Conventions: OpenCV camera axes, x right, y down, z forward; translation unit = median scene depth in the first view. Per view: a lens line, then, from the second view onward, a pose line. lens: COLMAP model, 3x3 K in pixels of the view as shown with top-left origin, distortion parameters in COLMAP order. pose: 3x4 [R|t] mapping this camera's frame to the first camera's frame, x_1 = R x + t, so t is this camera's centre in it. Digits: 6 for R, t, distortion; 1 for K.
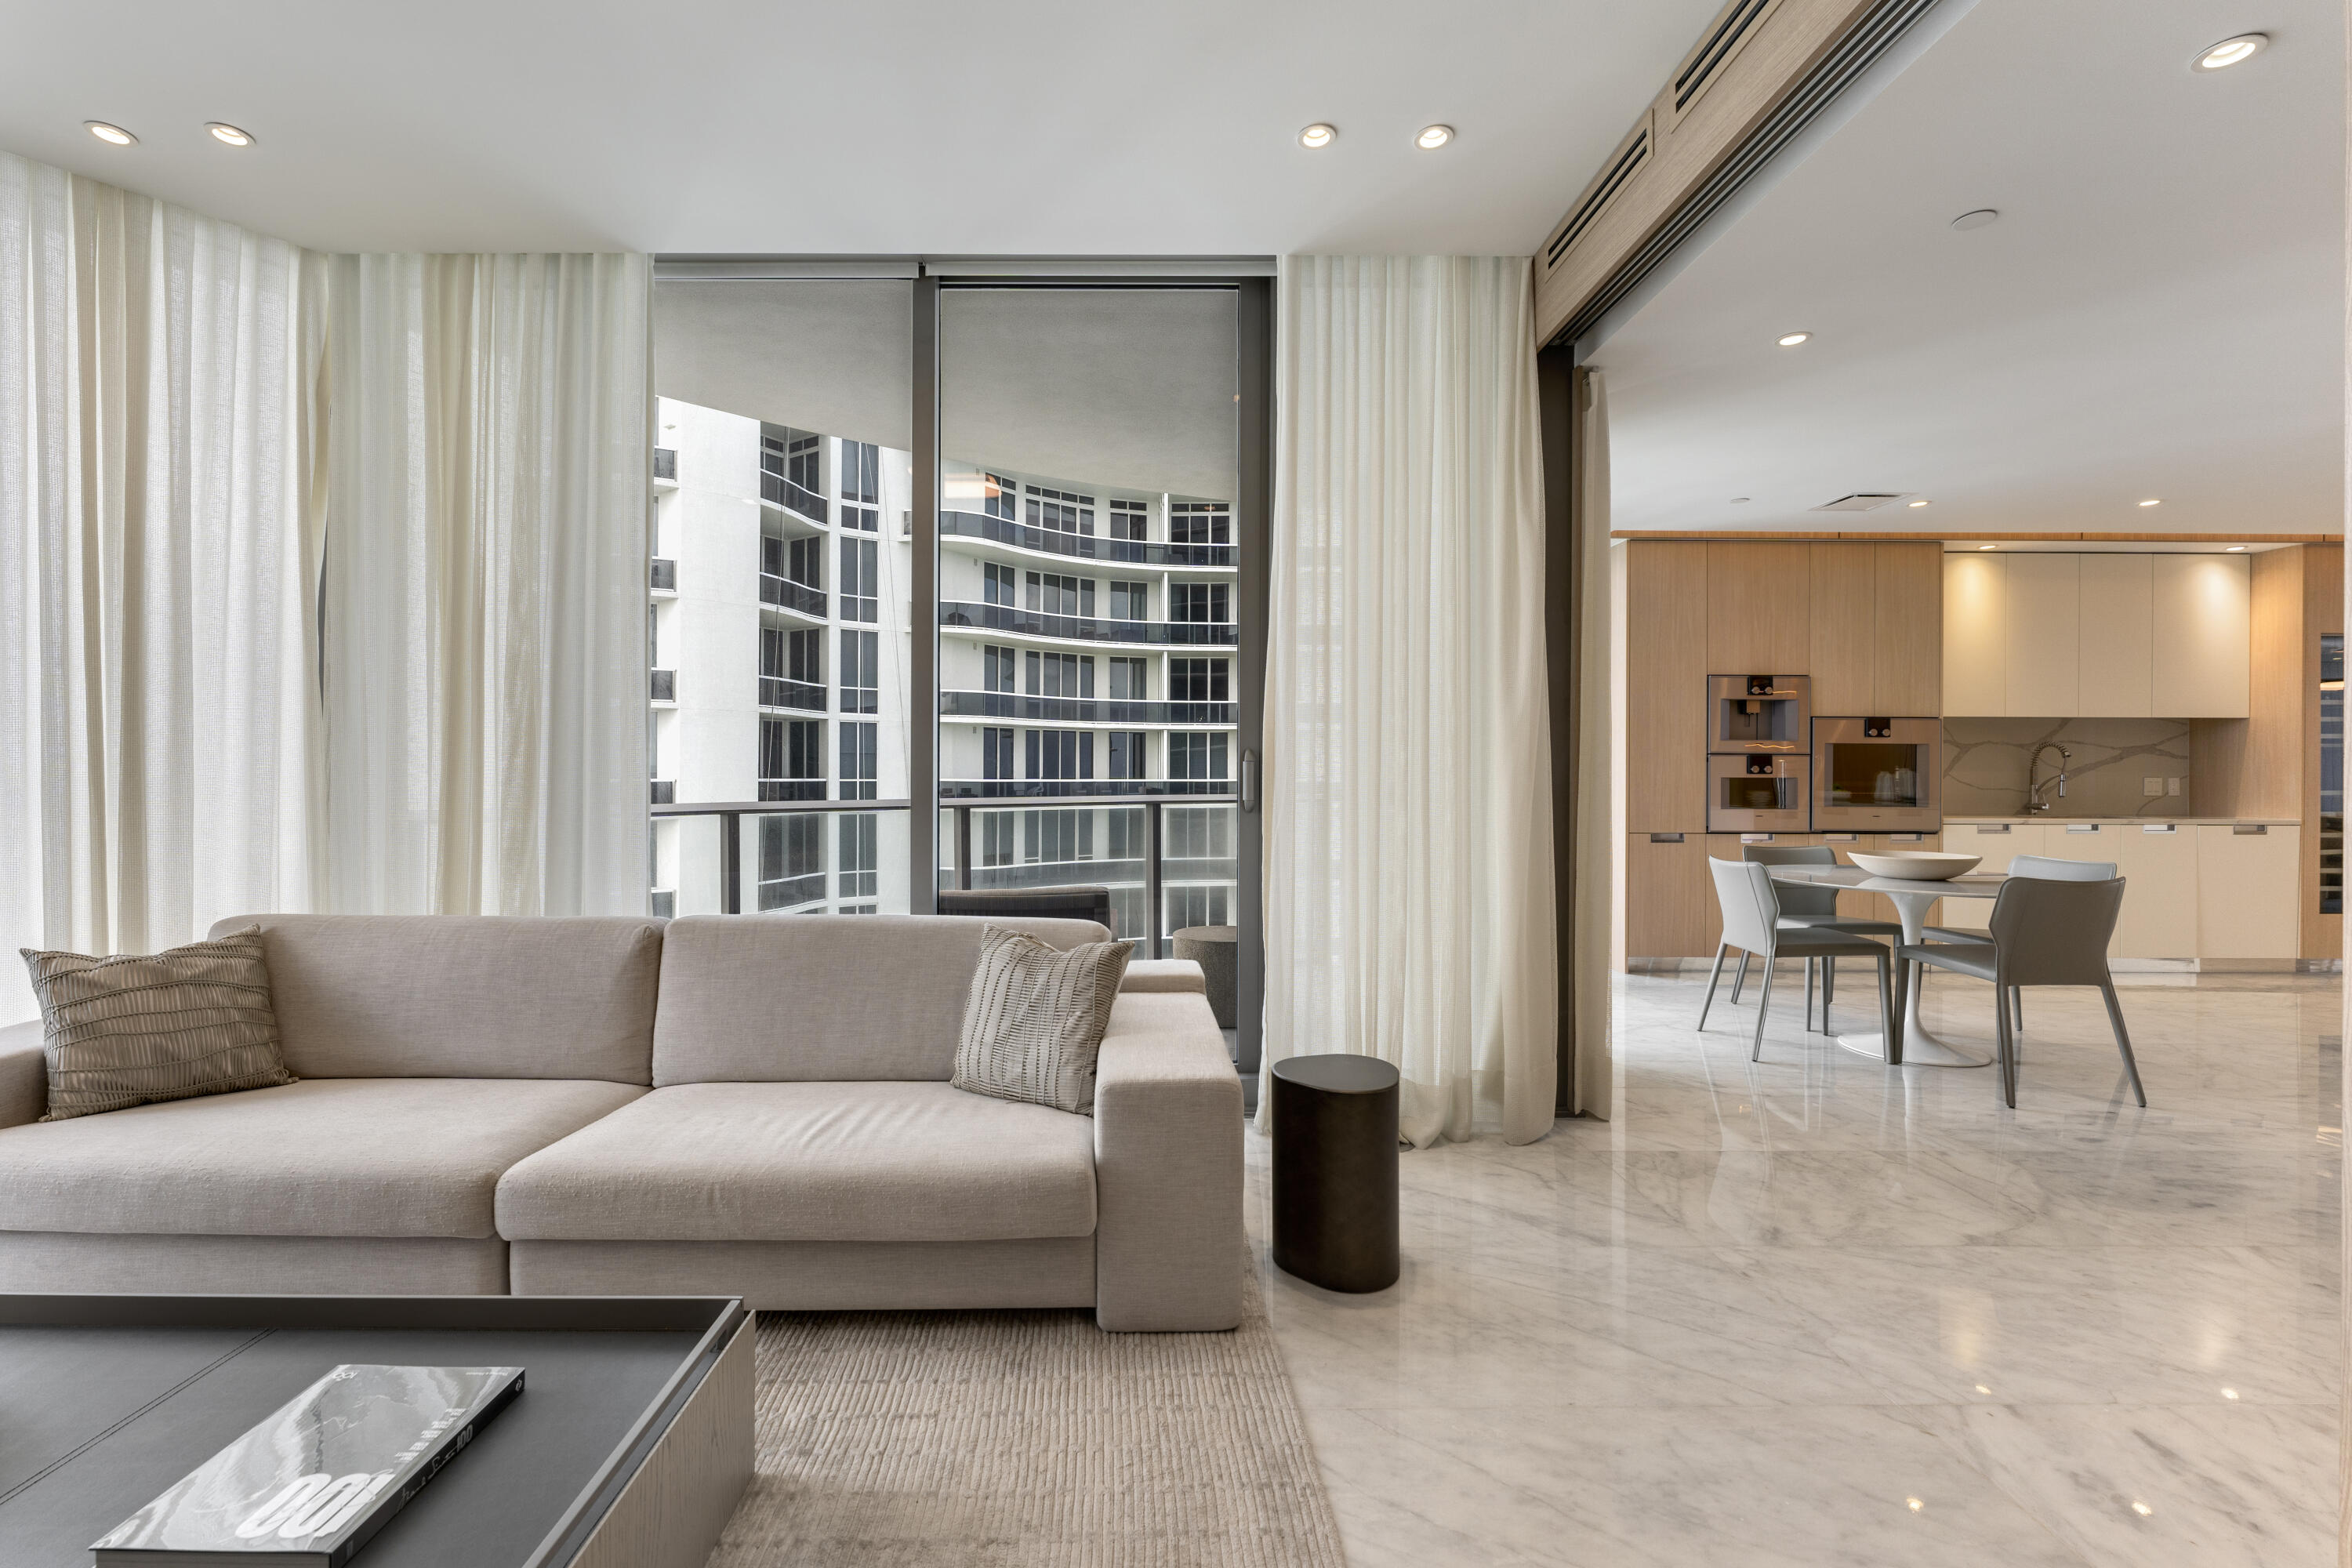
lens RADIAL K [[986.0, 0, 1139.9], [0, 986.0, 771.2], [0, 0, 1]] dist [-0.003479, 0.000415]
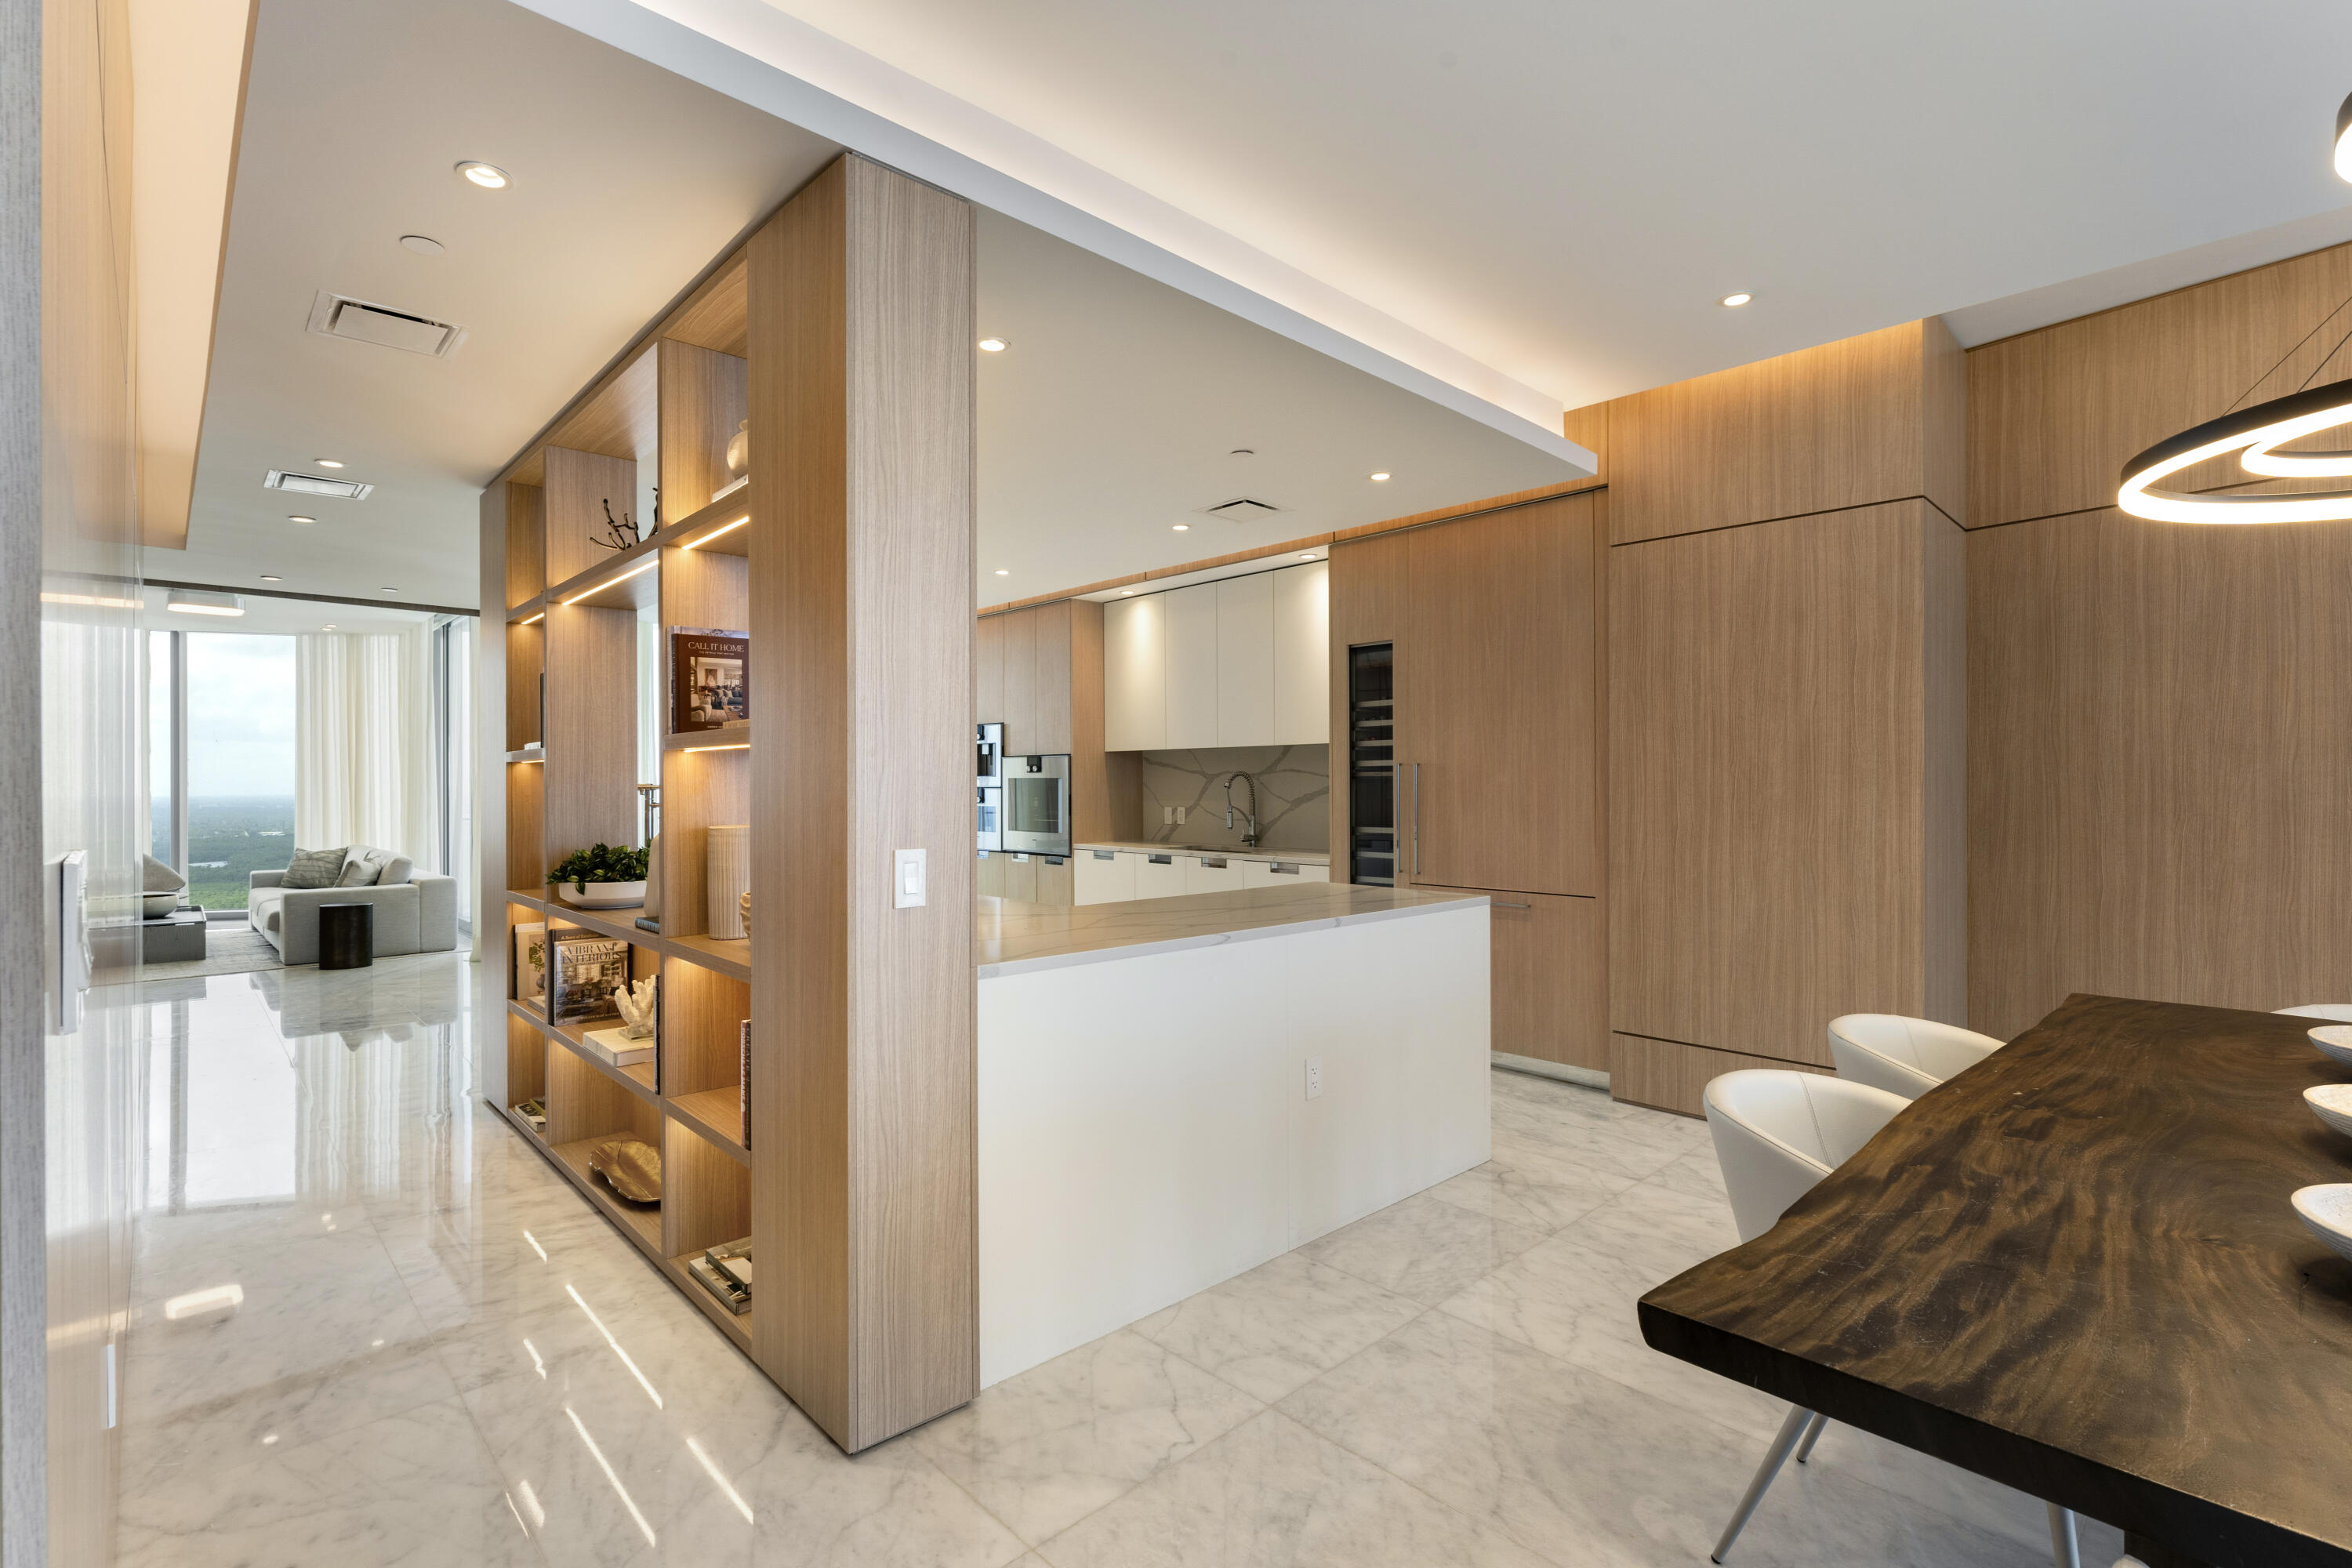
lens RADIAL K [[1070.9, 0, 1175.5], [0, 1070.9, 783.3], [0, 0, 1]] dist [-0.003143, -0.000493]
pose [[0.686512, -0.007214, -0.727082, 1.779888], [0.005760, 0.999973, -0.004483, -0.015210], [0.727095, -0.001111, 0.686536, 0.244823]]
